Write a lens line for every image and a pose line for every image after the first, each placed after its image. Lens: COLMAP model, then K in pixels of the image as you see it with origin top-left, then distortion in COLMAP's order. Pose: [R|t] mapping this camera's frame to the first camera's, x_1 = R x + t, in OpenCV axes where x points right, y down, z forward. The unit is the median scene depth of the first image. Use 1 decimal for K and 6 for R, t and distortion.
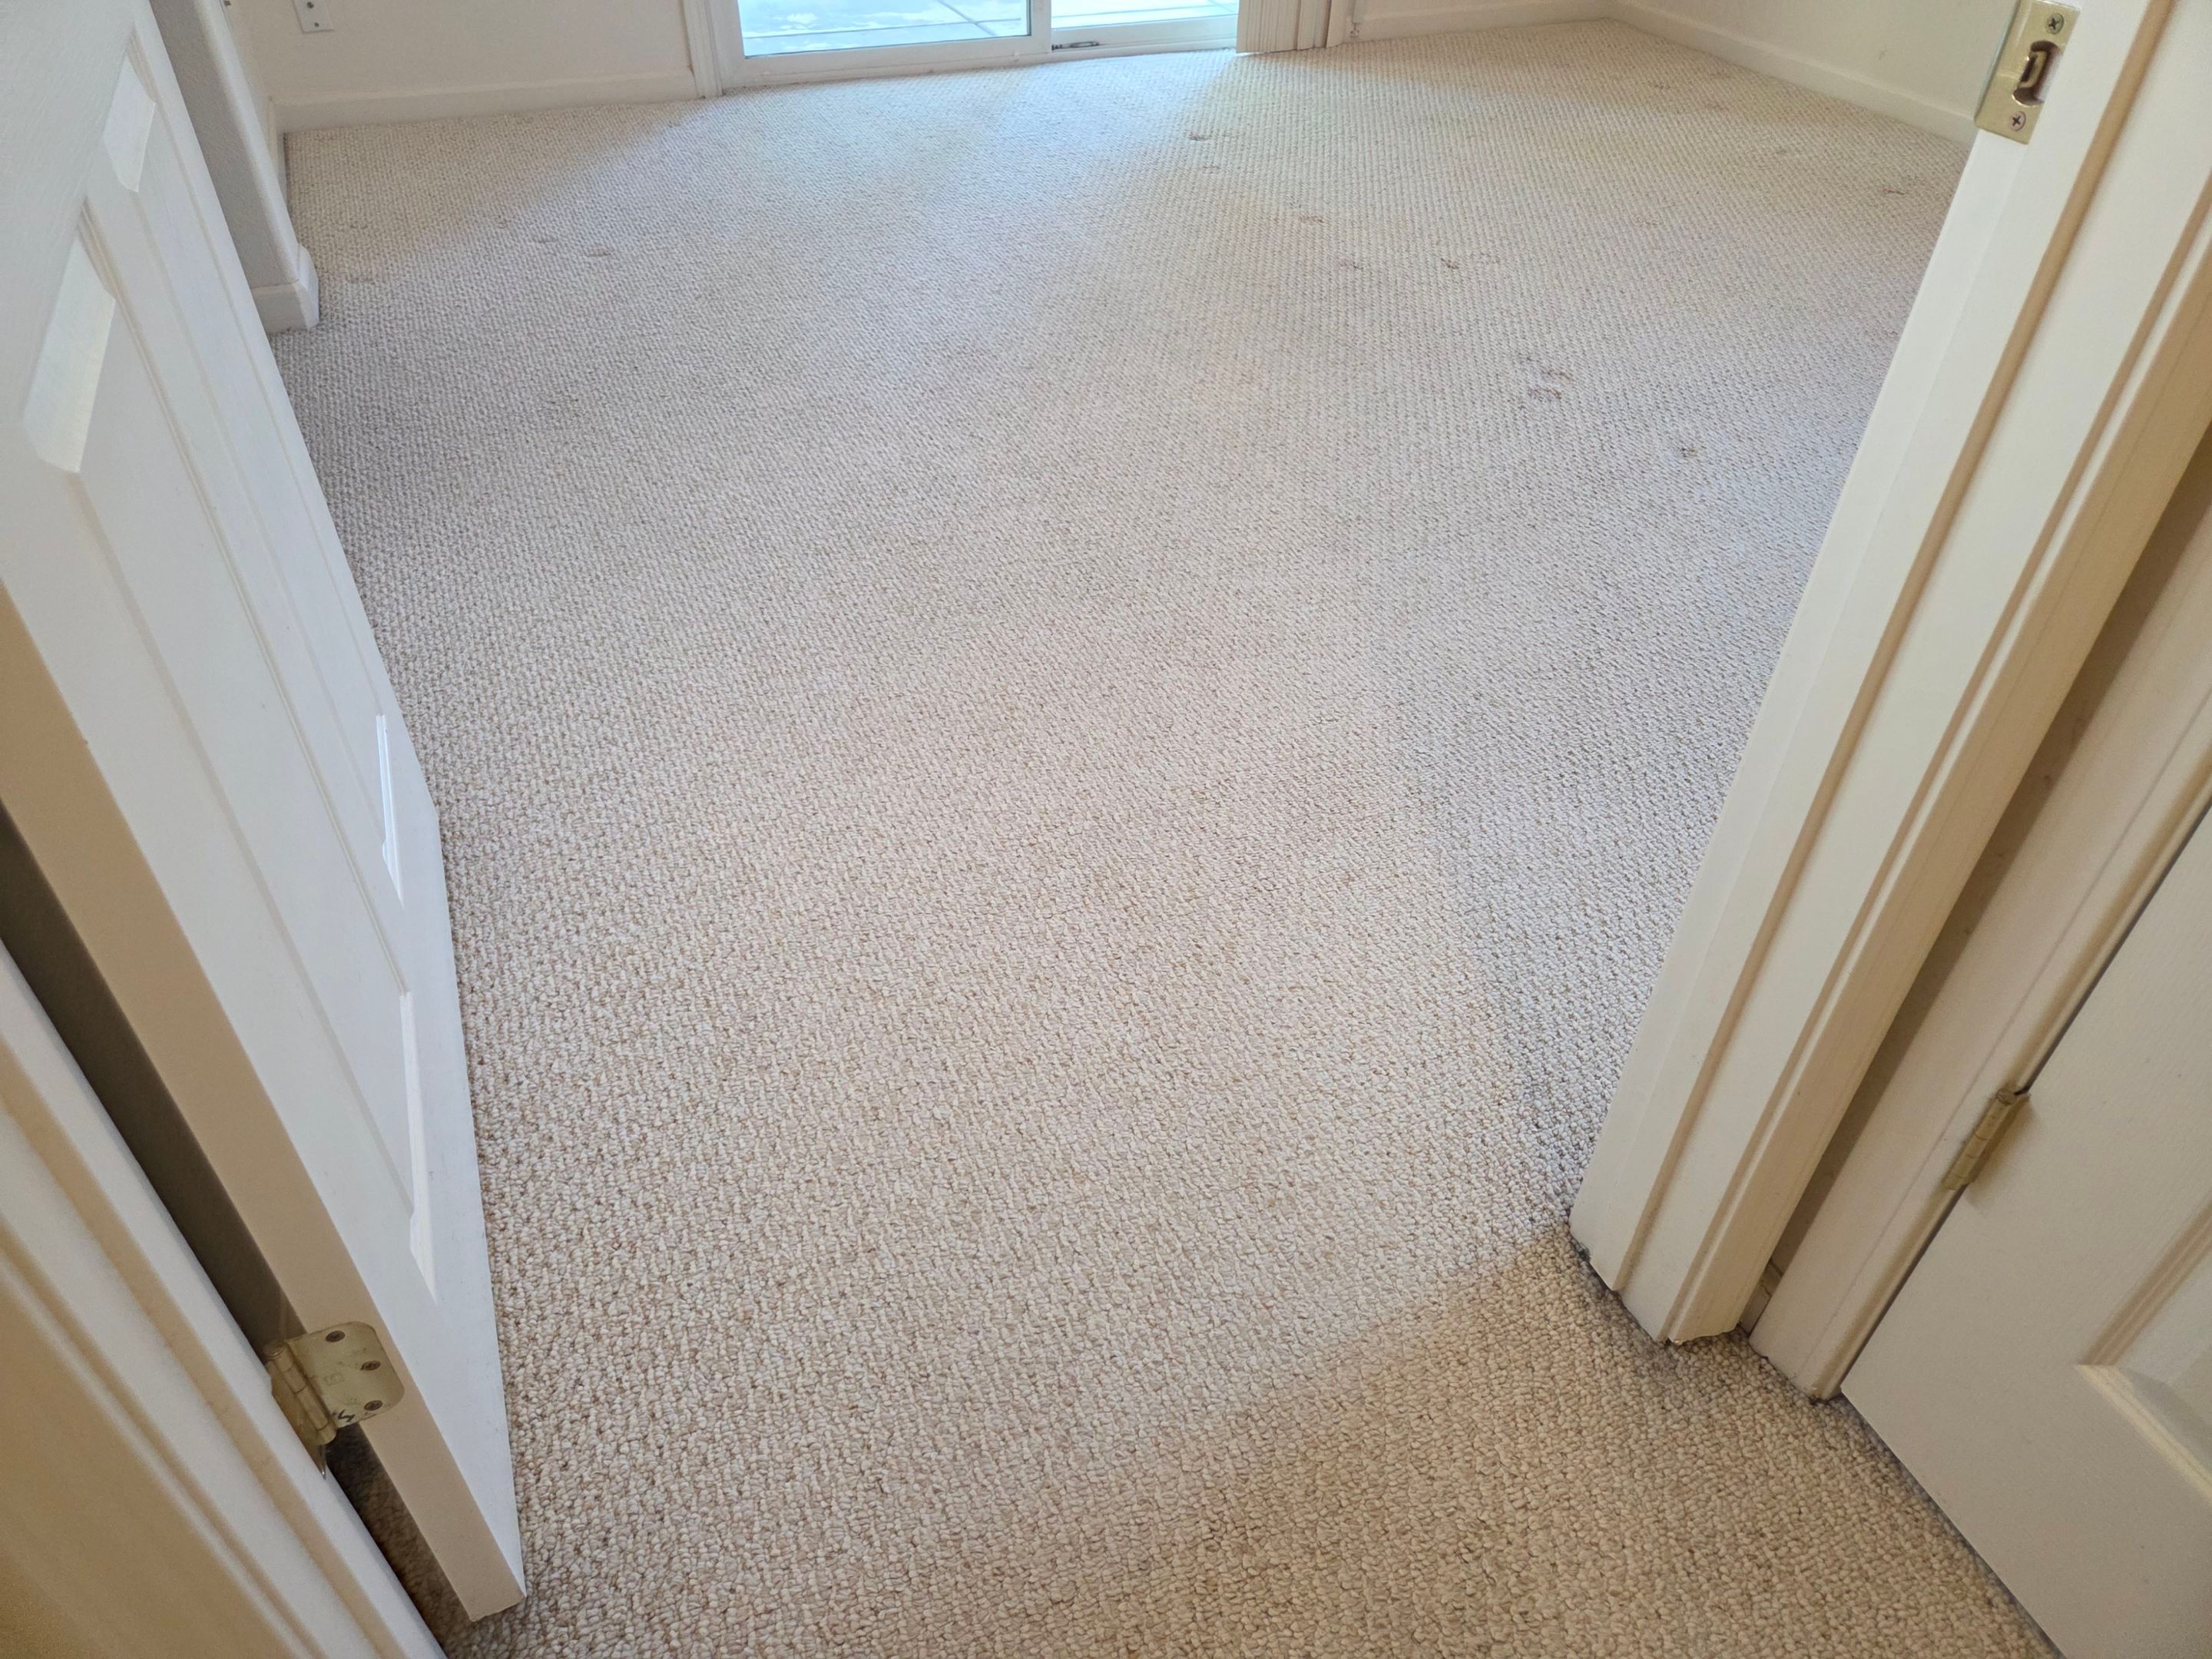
lens RADIAL K [[1484.9, 0, 1102.4], [0, 1484.9, 817.6], [0, 0, 1]] dist [0.060845, -0.054114]
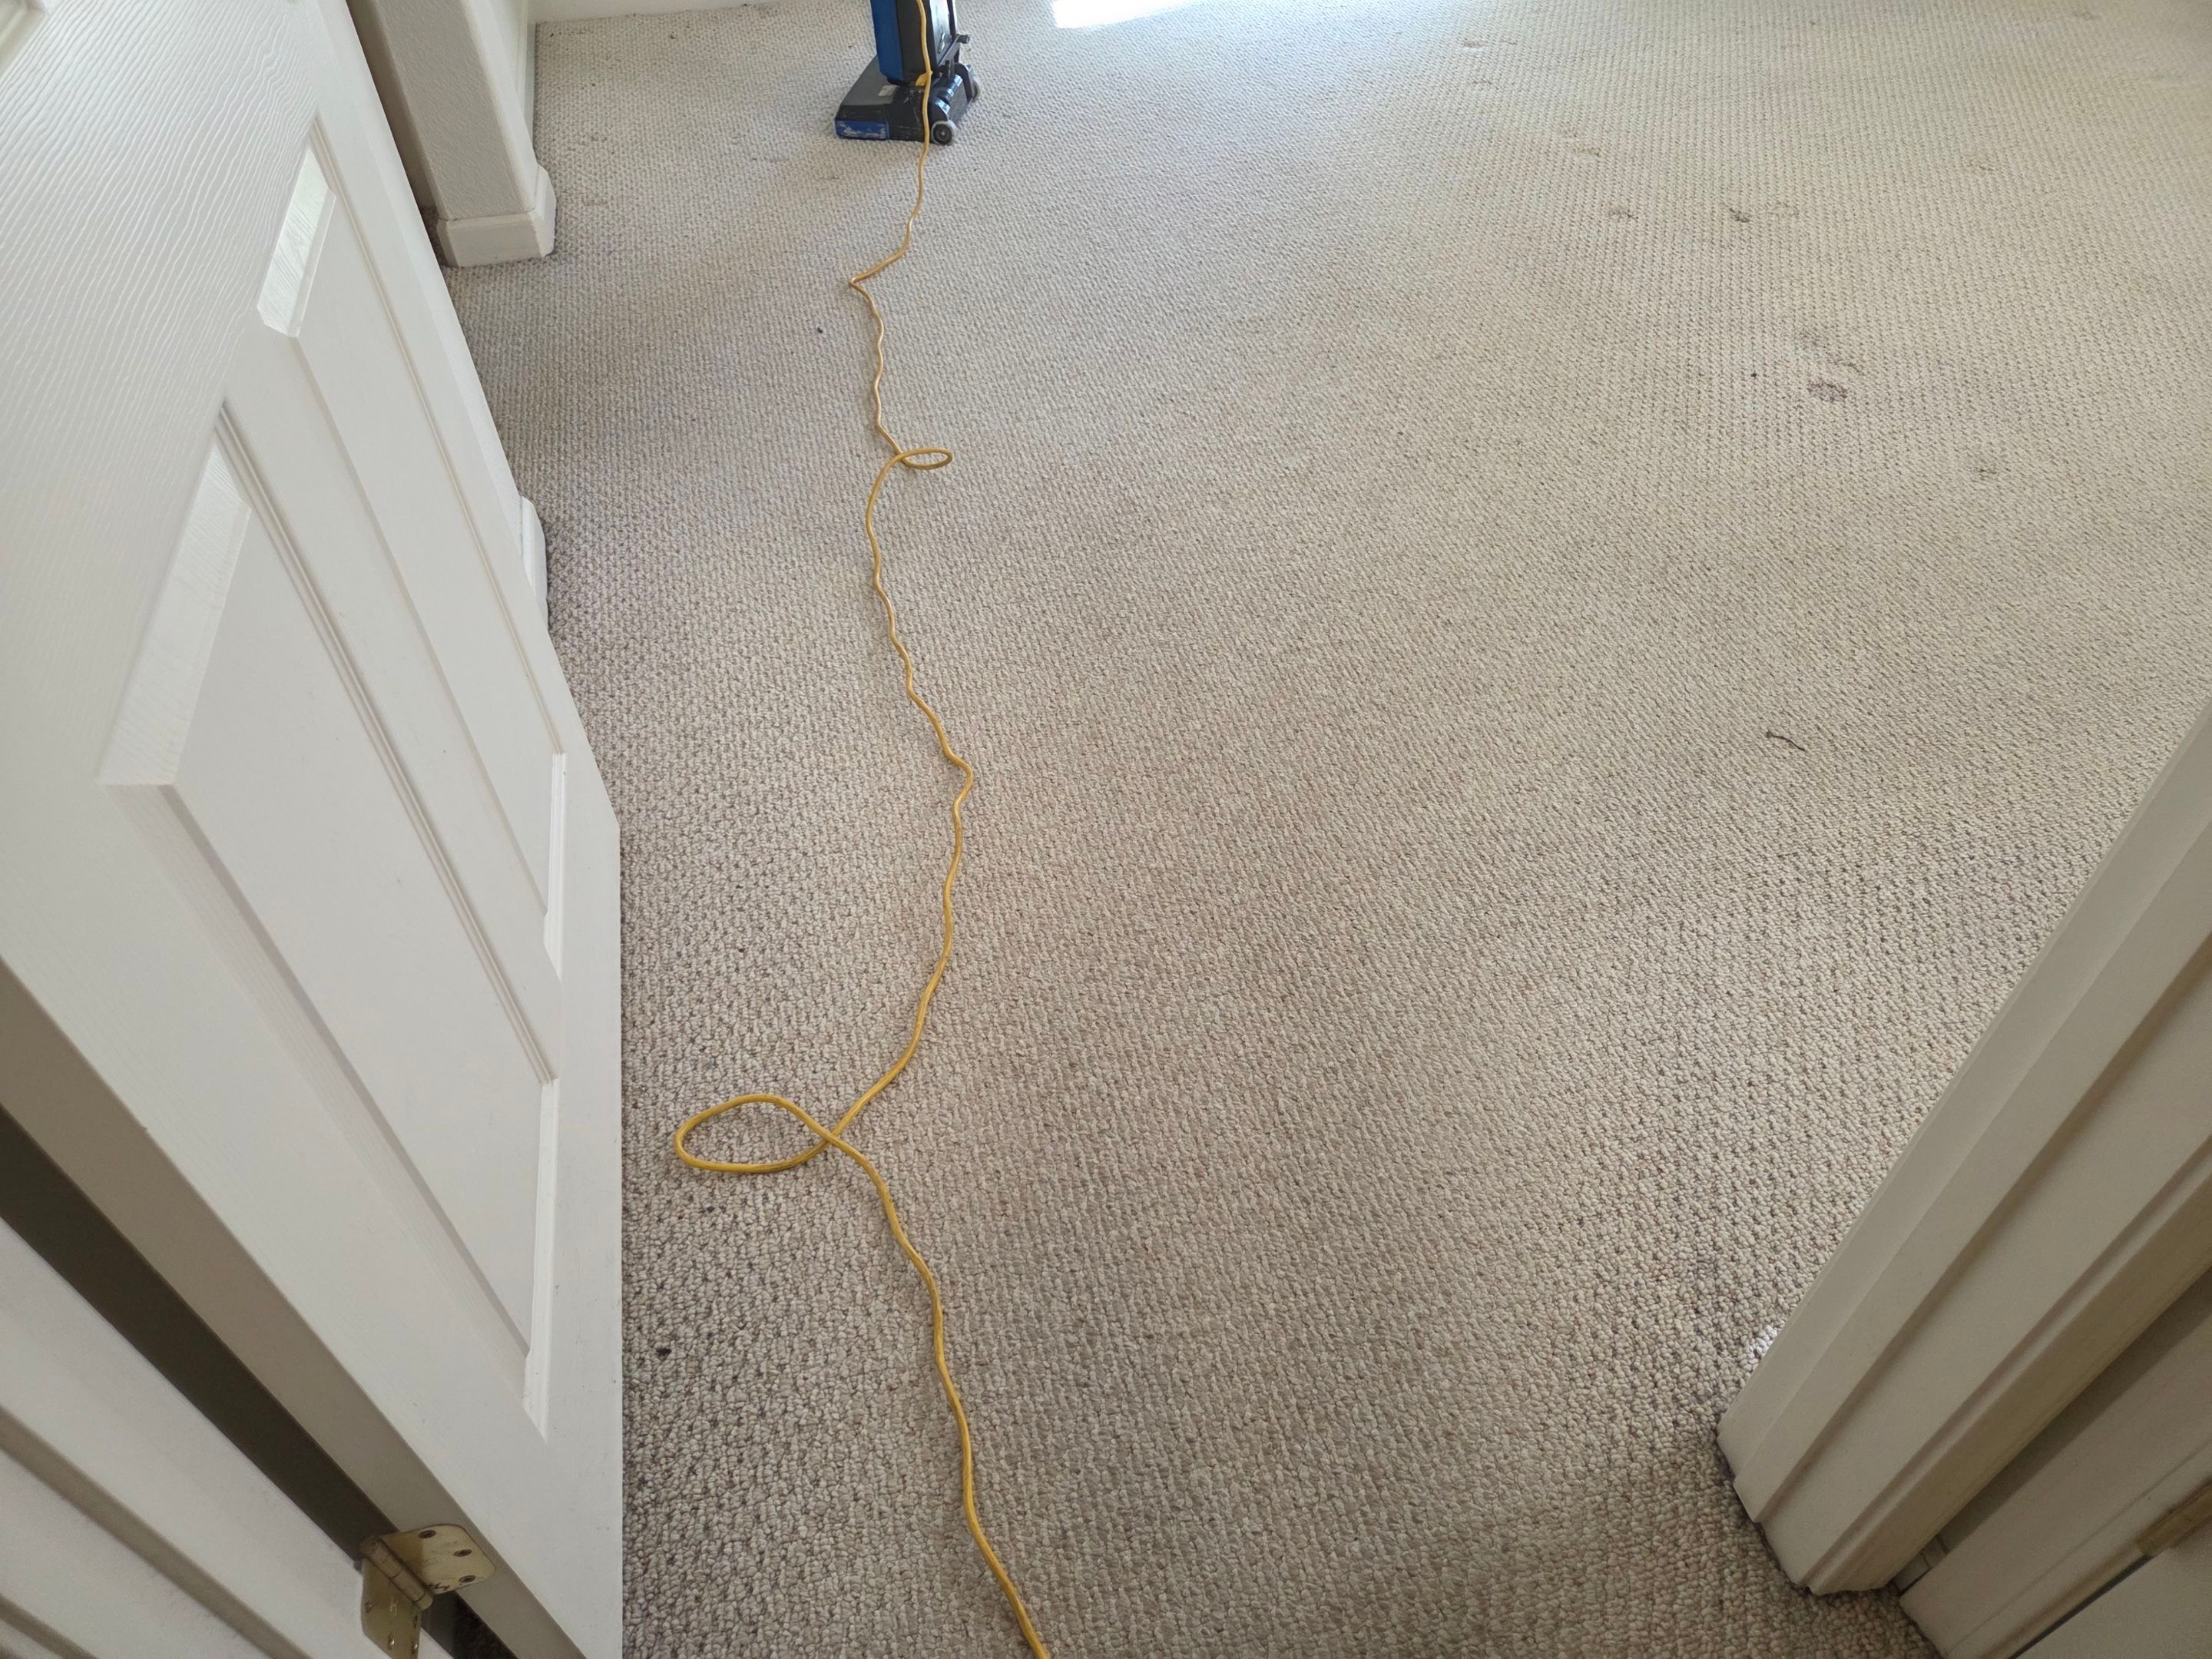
lens RADIAL K [[1484.9, 0, 1111.2], [0, 1484.9, 825.9], [0, 0, 1]] dist [0.060845, -0.054114]
pose [[0.987243, 0.090300, -0.131138, 0.021993], [-0.076667, 0.991456, 0.105534, -0.138706], [0.139547, -0.094134, 0.985731, 0.045809]]
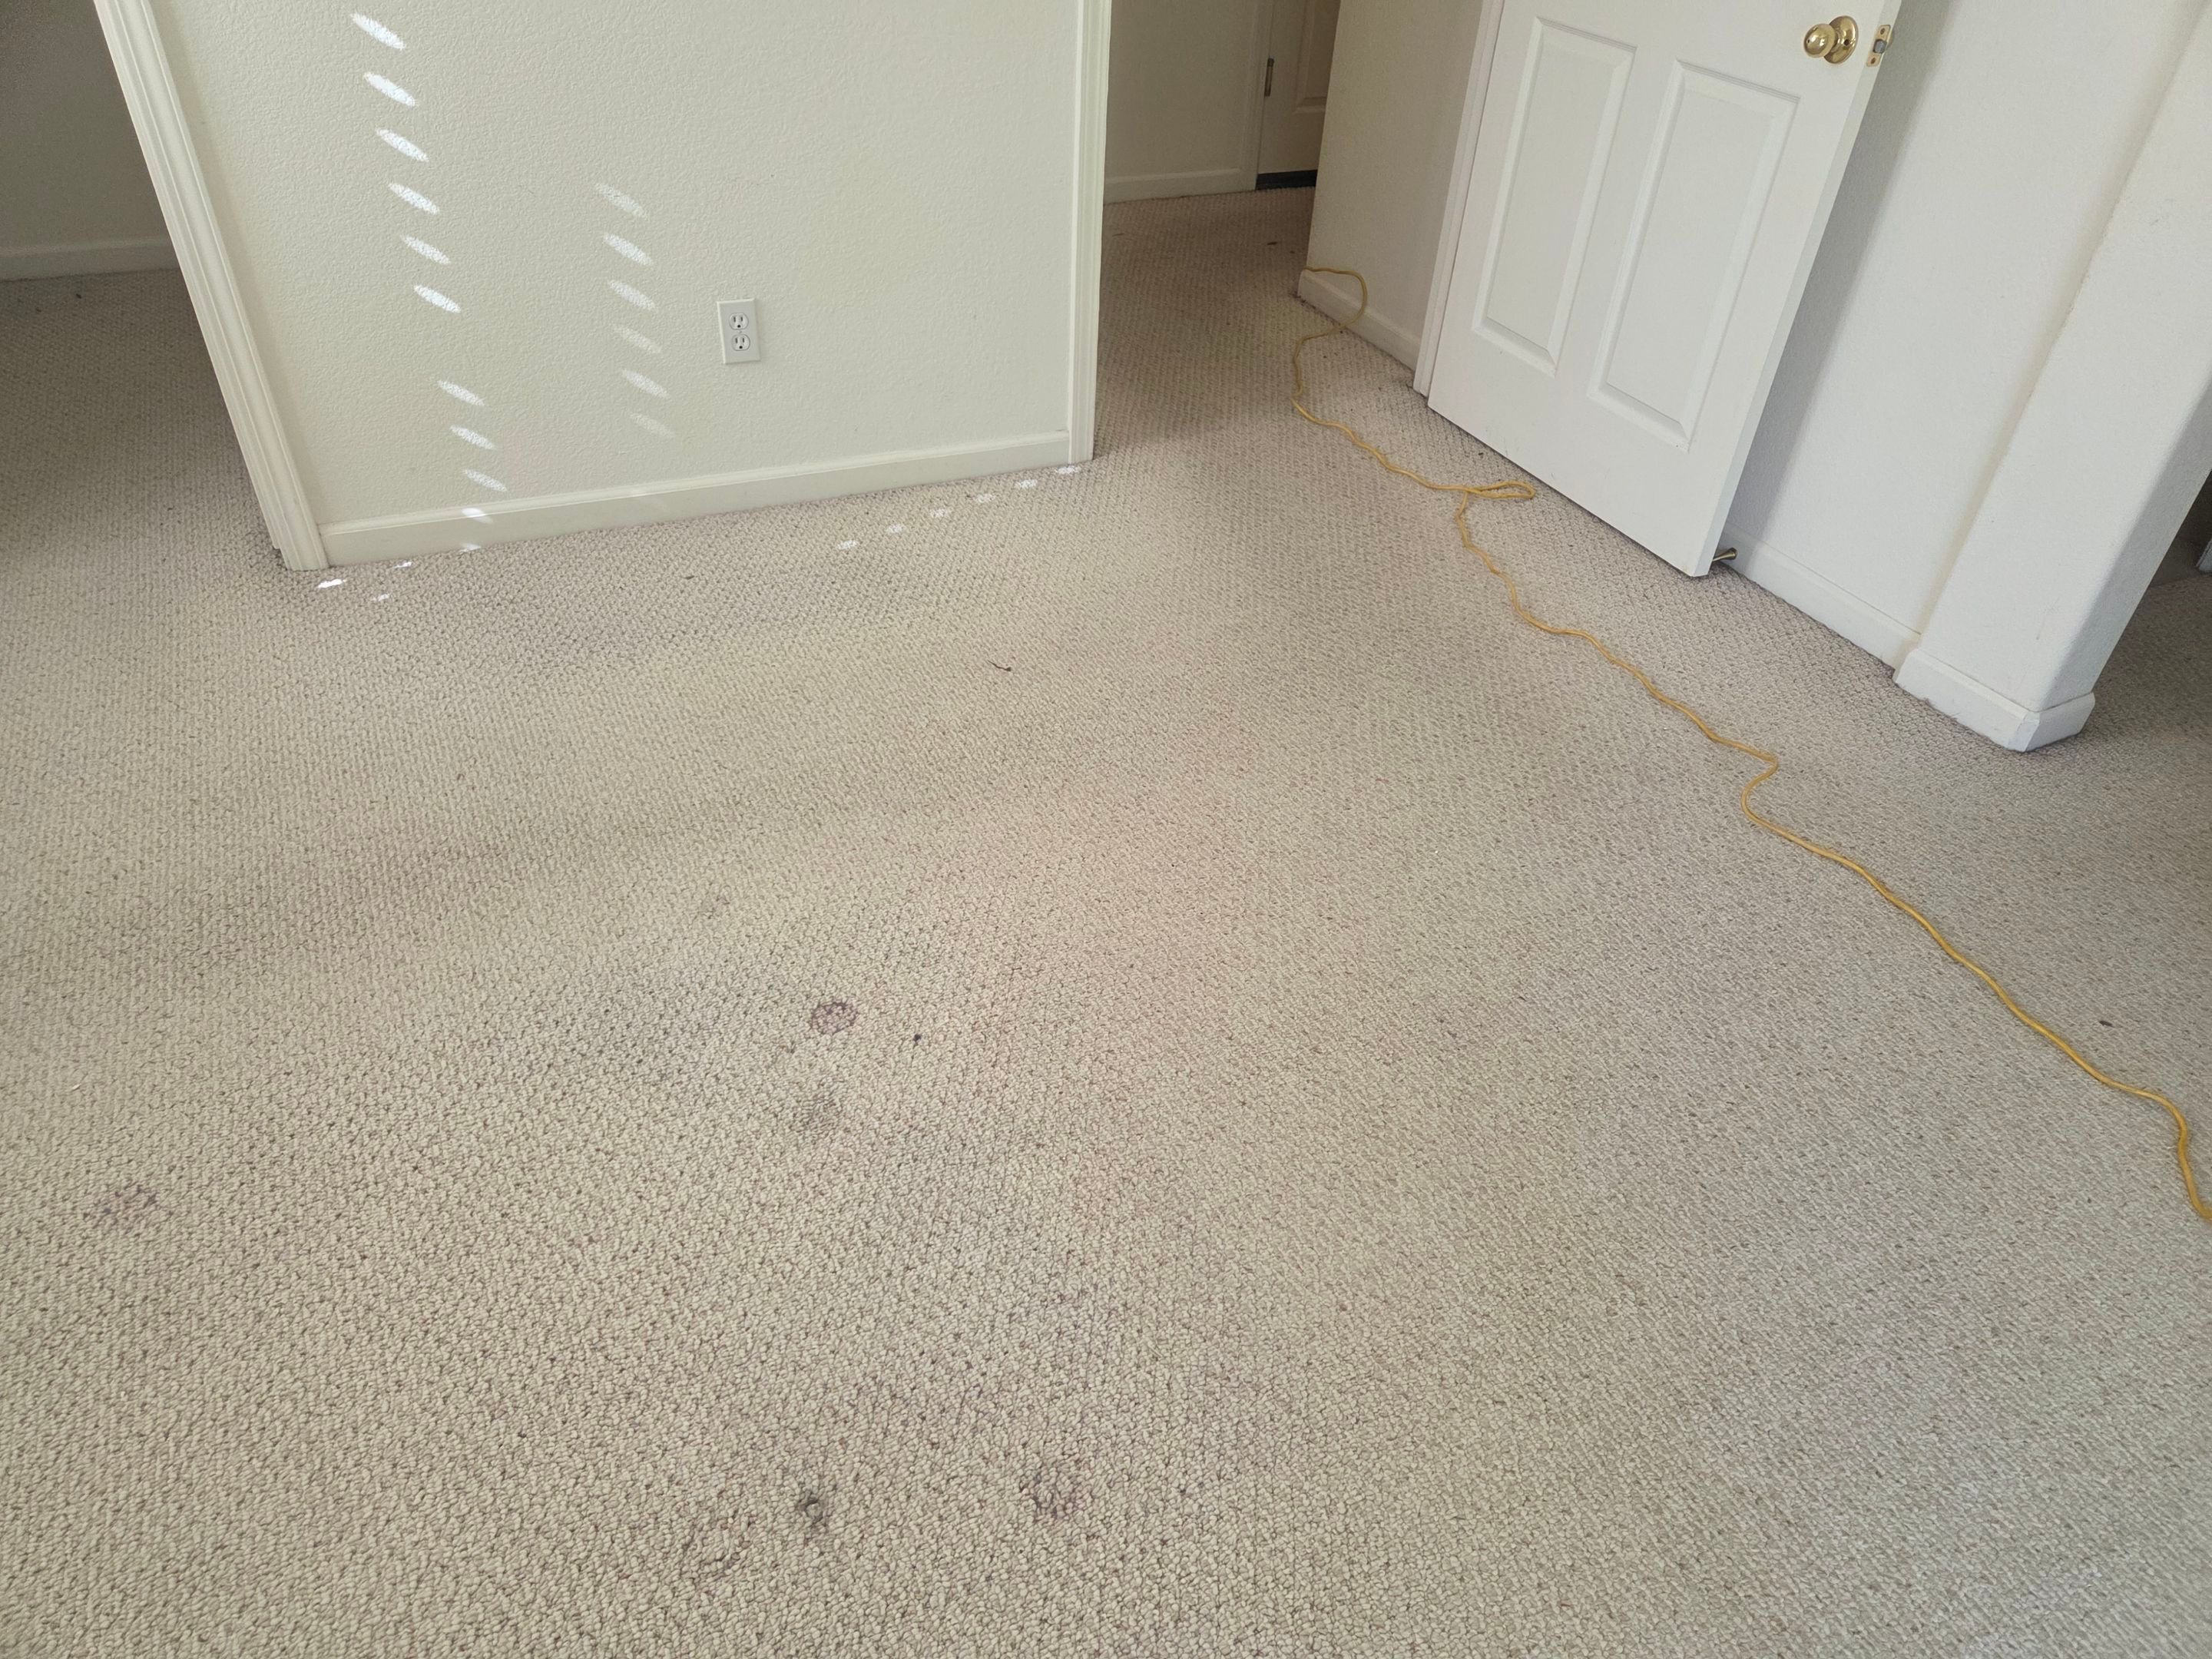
lens RADIAL K [[1484.9, 0, 1108.8], [0, 1484.9, 830.0], [0, 0, 1]] dist [0.060845, -0.054114]
pose [[-0.996726, -0.036090, -0.072349, 0.359860], [-0.078600, 0.222828, 0.971684, -1.629289], [-0.018947, 0.974189, -0.224936, 1.754726]]
